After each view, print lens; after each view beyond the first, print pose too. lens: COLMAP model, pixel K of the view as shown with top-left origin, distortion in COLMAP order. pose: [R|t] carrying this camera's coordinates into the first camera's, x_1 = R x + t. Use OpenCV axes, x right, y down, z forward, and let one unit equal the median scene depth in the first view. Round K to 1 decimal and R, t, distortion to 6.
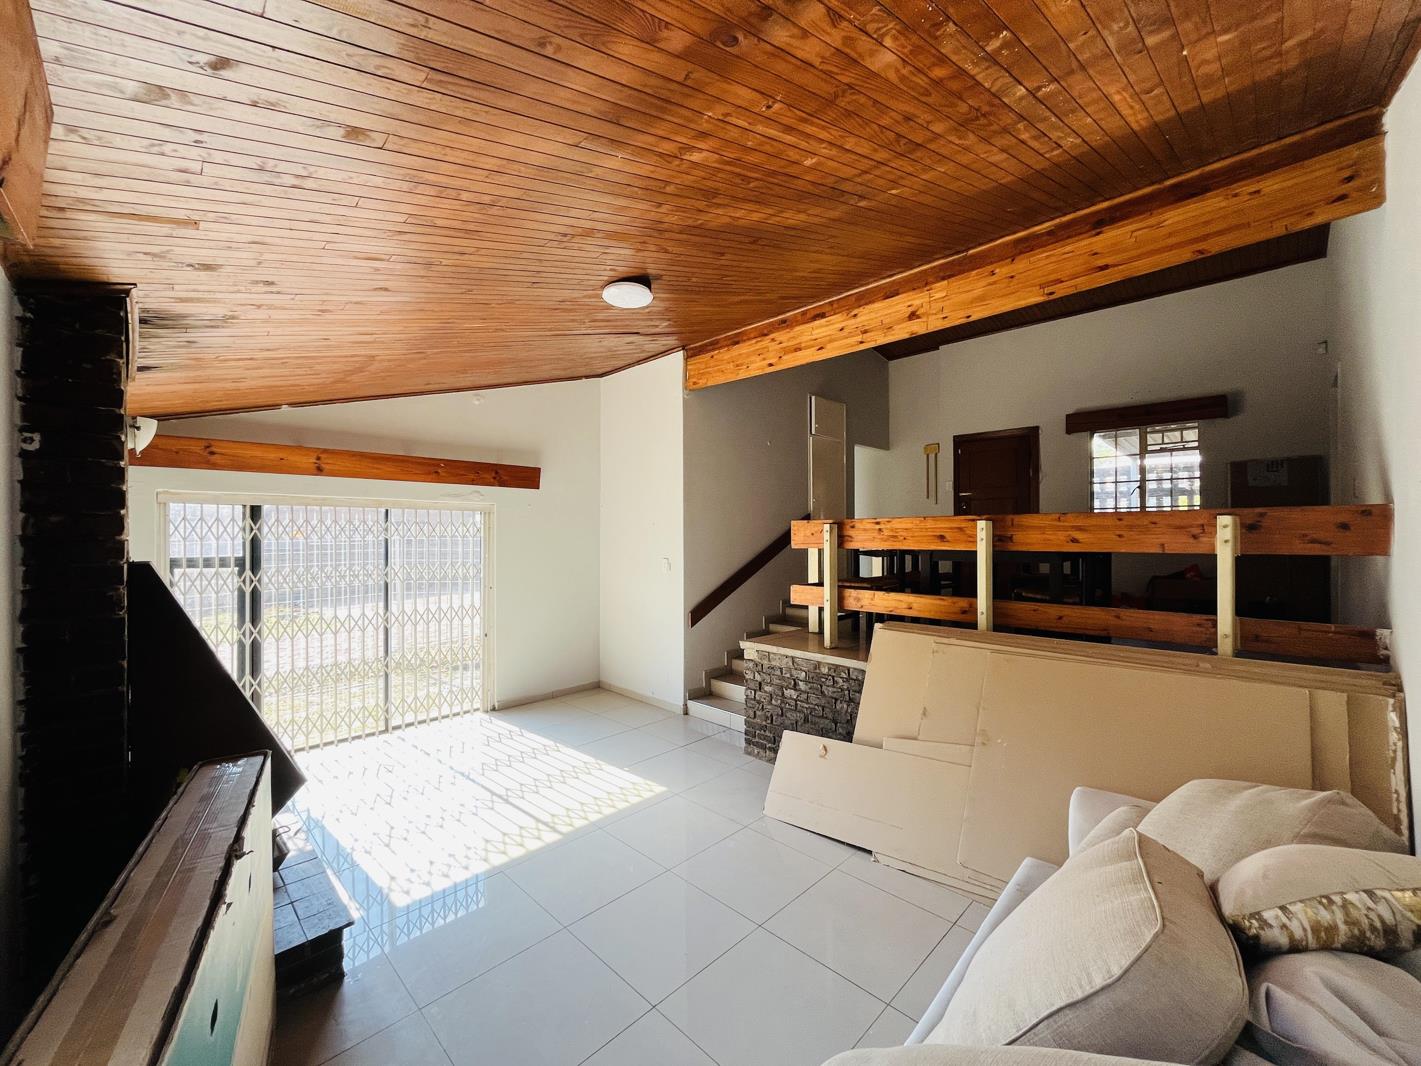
lens RADIAL K [[573.4, 0, 707.2], [0, 573.4, 536.2], [0, 0, 1]] dist [-0.002434, -0.000334]
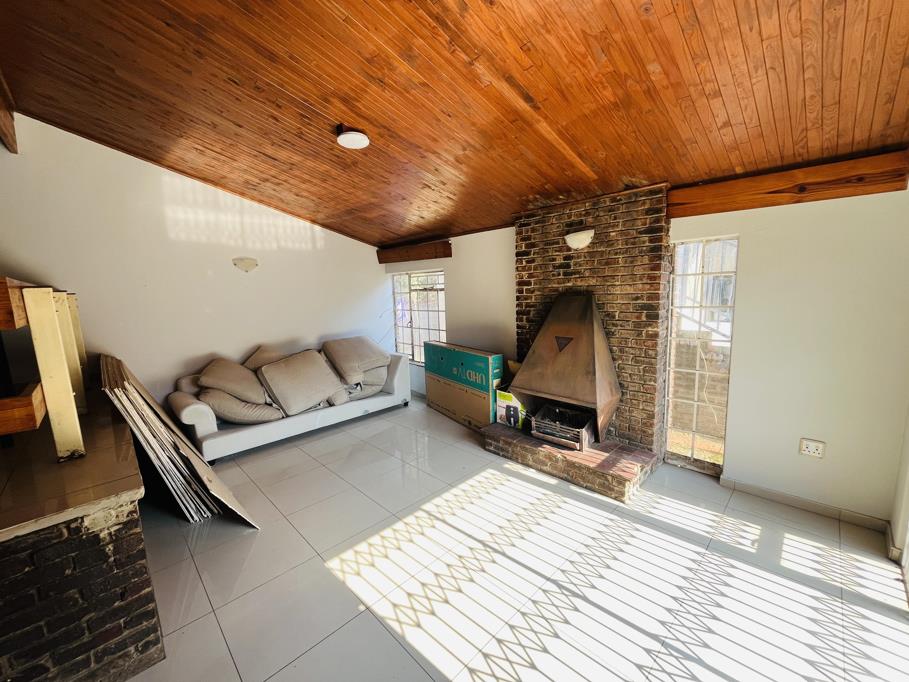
lens RADIAL K [[366.8, 0, 452.4], [0, 366.8, 343.0], [0, 0, 1]] dist [-0.002434, -0.000334]
pose [[-0.999295, 0.032072, 0.019500, -0.317384], [0.034575, 0.988736, 0.145621, -0.001931], [-0.014610, 0.146192, -0.989148, 1.609208]]
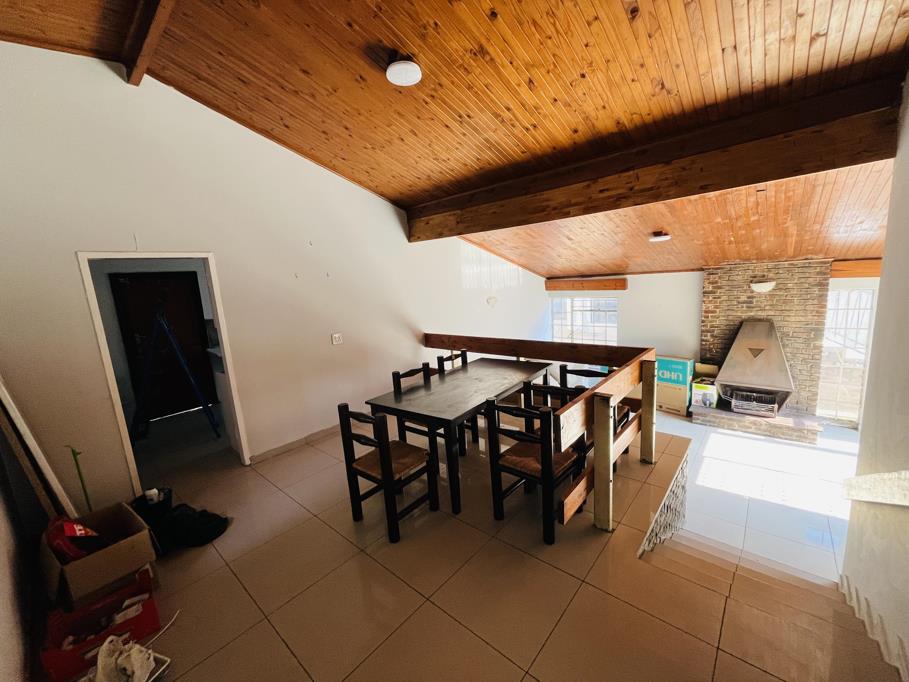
lens RADIAL K [[366.8, 0, 452.4], [0, 366.8, 343.0], [0, 0, 1]] dist [-0.002434, -0.000334]
pose [[-0.995536, 0.078473, -0.052441, 0.705656], [0.068280, 0.982402, 0.173852, -0.232253], [0.065161, 0.169496, -0.983374, 2.052833]]
